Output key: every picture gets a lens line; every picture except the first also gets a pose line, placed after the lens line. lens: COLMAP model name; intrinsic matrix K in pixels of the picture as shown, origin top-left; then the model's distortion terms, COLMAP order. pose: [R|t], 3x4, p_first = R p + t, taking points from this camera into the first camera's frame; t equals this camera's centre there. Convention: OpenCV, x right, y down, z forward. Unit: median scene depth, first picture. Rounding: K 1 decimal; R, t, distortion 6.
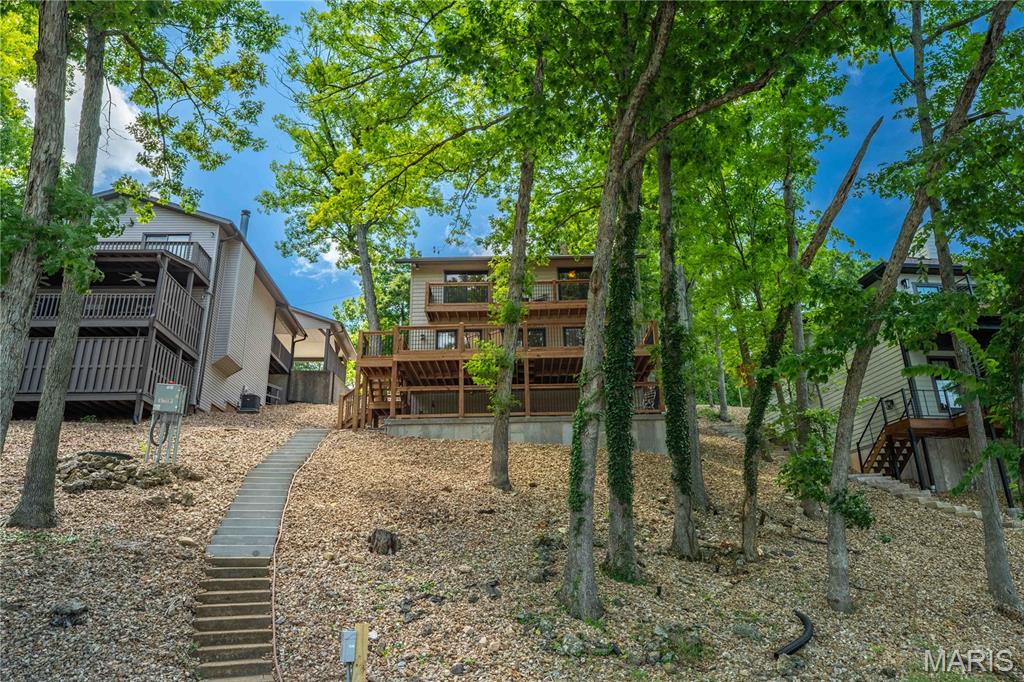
lens RADIAL K [[718.9, 0, 511.7], [0, 718.9, 339.4], [0, 0, 1]] dist [-0.029989, -0.000601]
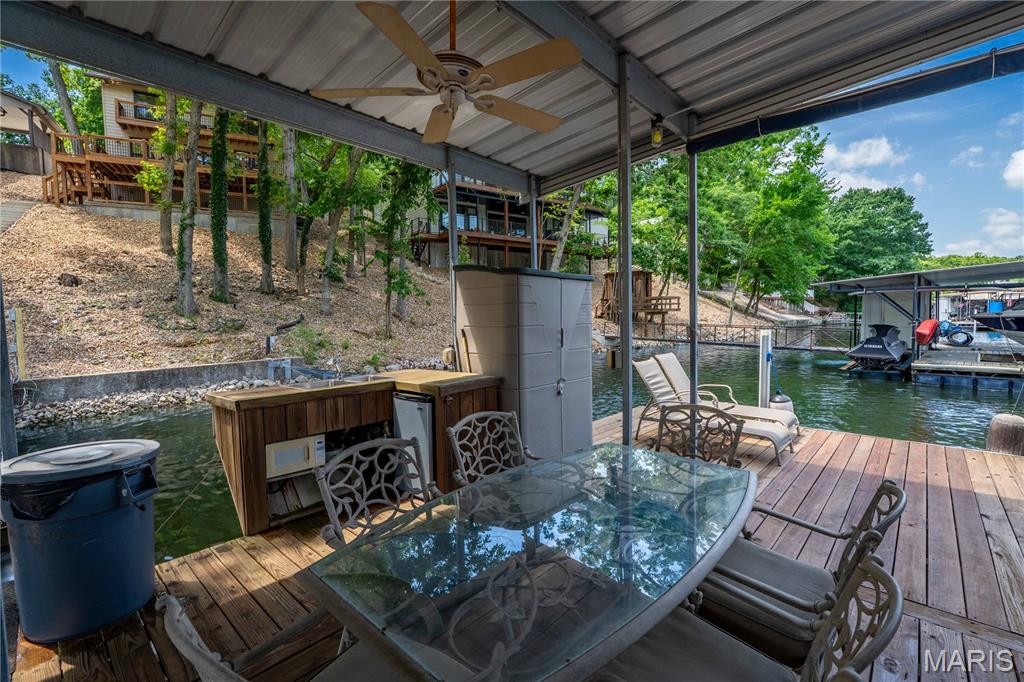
lens RADIAL K [[448.5, 0, 513.0], [0, 448.5, 343.1], [0, 0, 1]] dist [-0.006236, 0.000106]
pose [[0.863531, -0.029774, 0.503416, 0.120512], [-0.166636, 0.925336, 0.340567, -0.080182], [-0.475969, -0.377977, 0.794095, -0.279883]]
